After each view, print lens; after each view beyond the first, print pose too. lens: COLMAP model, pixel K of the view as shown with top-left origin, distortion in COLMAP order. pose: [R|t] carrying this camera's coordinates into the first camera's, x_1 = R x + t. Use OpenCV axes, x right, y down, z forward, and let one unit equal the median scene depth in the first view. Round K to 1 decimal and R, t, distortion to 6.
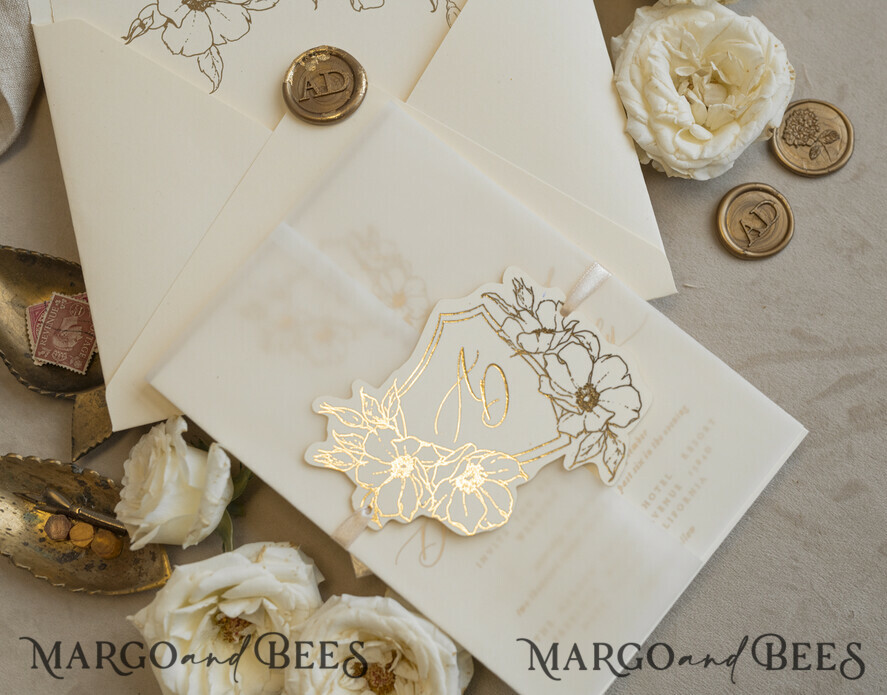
lens RADIAL K [[1513.4, 0, 510.3], [0, 1513.4, 345.2], [0, 0, 1]] dist [-0.019104, -0.039873]
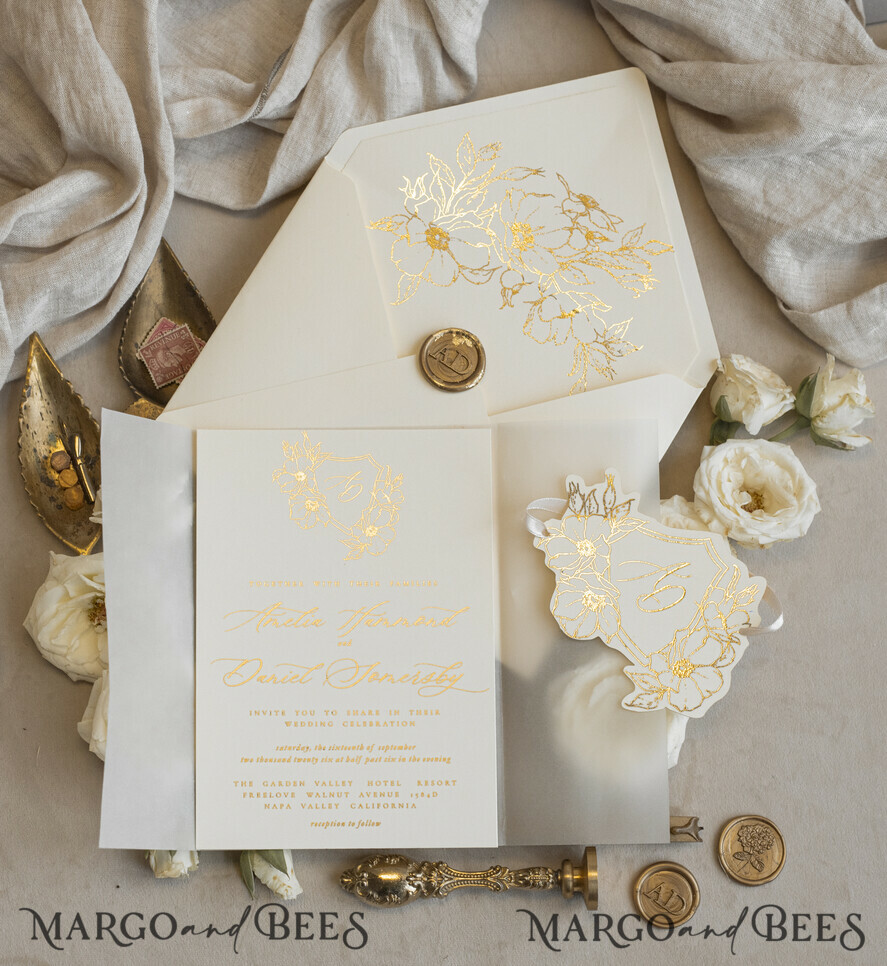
lens RADIAL K [[2523.1, 0, 347.4], [0, 2523.1, 494.8], [0, 0, 1]] dist [-0.000286, -0.209484]
pose [[0.696540, 0.709592, -0.106354, 0.116359], [-0.706343, 0.704175, 0.072229, -0.183030], [0.126145, 0.024812, 0.991702, -1.071570]]
